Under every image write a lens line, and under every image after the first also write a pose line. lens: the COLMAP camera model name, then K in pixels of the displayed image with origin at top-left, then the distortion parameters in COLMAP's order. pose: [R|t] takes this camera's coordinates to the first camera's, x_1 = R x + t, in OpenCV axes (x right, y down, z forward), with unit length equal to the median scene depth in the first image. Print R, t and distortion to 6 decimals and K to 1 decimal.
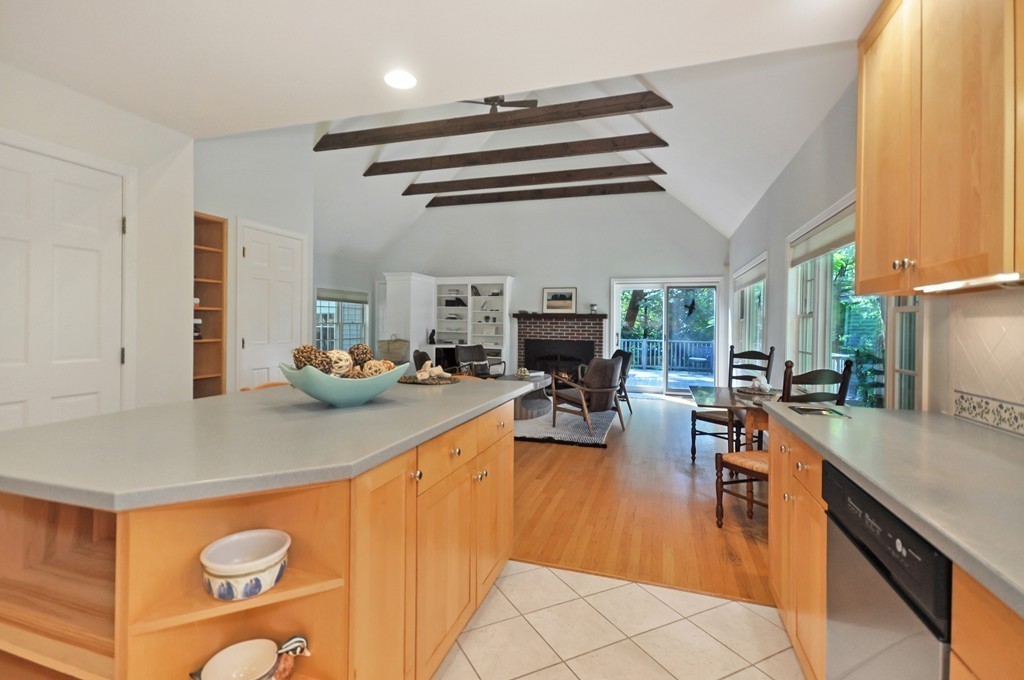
lens RADIAL K [[465.1, 0, 513.7], [0, 465.1, 331.0], [0, 0, 1]] dist [0.018109, -0.000471]
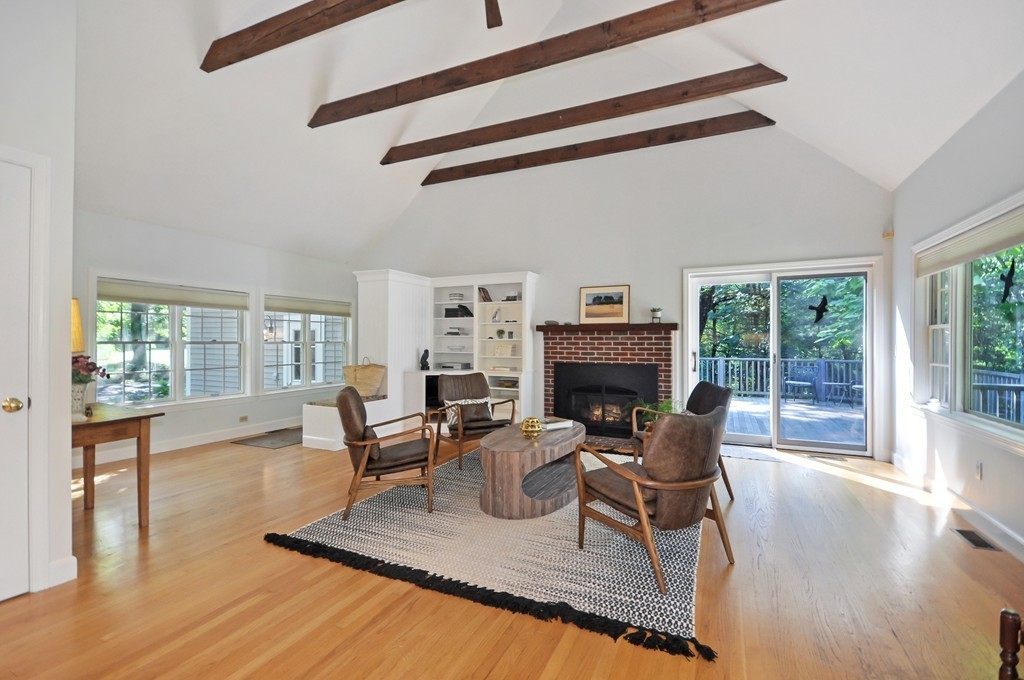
lens RADIAL K [[465.1, 0, 508.4], [0, 465.1, 348.7], [0, 0, 1]] dist [0.018109, -0.000471]
pose [[0.991361, -0.011914, -0.130621, 0.047565], [0.012275, 0.999923, 0.001960, -0.004538], [0.130587, -0.003547, 0.991430, 0.306156]]
